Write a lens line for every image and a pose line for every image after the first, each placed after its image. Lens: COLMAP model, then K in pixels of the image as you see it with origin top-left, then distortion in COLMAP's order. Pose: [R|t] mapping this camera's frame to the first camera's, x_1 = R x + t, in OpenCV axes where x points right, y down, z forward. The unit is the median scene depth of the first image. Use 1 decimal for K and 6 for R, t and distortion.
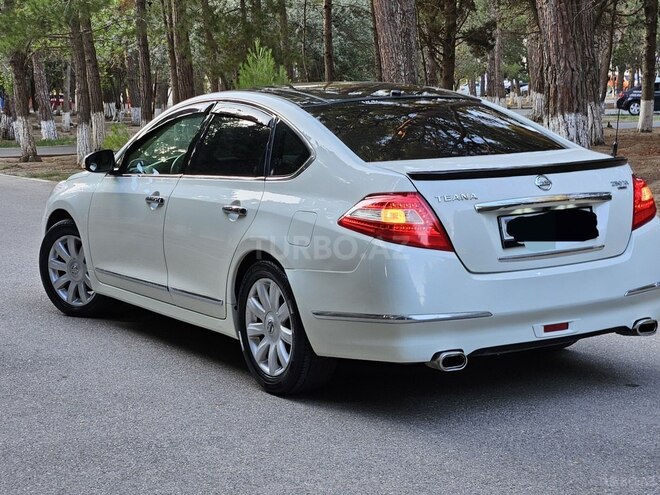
lens RADIAL K [[1618.8, 0, 330.0], [0, 1618.8, 247.5], [0, 0, 1]] dist [0.003939, 1.218078]
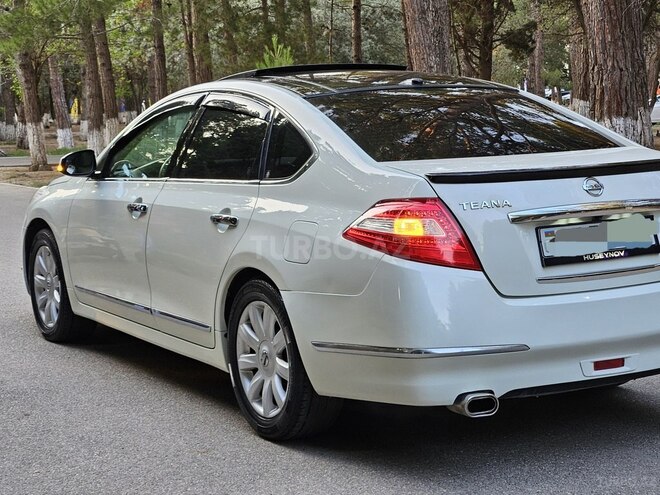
lens RADIAL K [[1618.8, 0, 330.0], [0, 1618.8, 247.5], [0, 0, 1]] dist [0.003939, 1.218078]
pose [[0.999691, 0.005579, -0.024233, 0.016415], [-0.005815, 0.999936, -0.009665, -0.000706], [0.024178, 0.009803, 0.999660, 0.155943]]
